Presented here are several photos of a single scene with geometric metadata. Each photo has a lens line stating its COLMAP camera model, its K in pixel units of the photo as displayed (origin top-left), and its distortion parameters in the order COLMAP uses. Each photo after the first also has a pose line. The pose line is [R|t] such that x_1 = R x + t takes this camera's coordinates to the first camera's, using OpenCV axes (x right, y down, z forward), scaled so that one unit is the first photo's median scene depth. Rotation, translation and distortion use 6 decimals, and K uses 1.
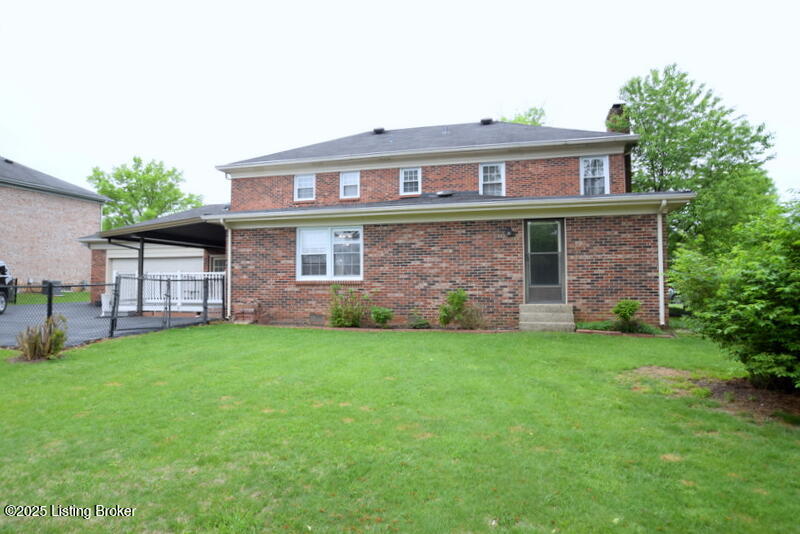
lens RADIAL K [[496.9, 0, 400.0], [0, 496.9, 267.0], [0, 0, 1]] dist [-0.028774, 0.001894]
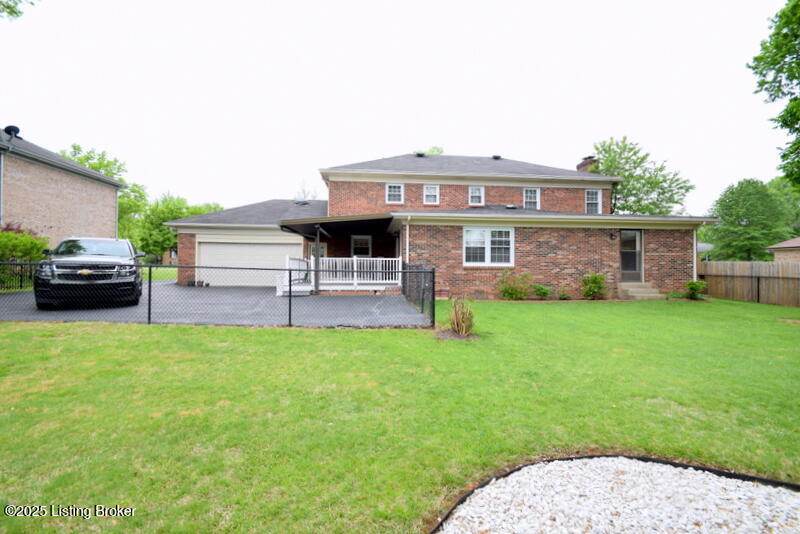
lens RADIAL K [[353.6, 0, 403.2], [0, 353.6, 266.2], [0, 0, 1]] dist [0.000801, -0.000328]
pose [[0.939157, 0.010345, 0.343333, -0.576586], [-0.022110, 0.999294, 0.030368, 0.002218], [-0.342777, -0.036112, 0.938723, 0.136041]]
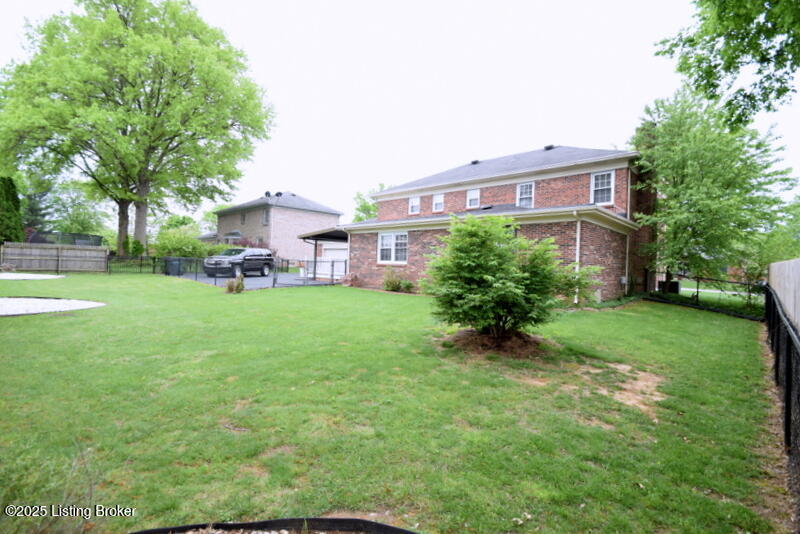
lens RADIAL K [[373.8, 0, 401.4], [0, 373.8, 267.9], [0, 0, 1]] dist [0.002040, 0.000441]
pose [[0.880671, 0.032901, -0.472584, 0.406584], [-0.016309, 0.999100, 0.039164, -0.007854], [0.473447, -0.026783, 0.880415, -0.093373]]
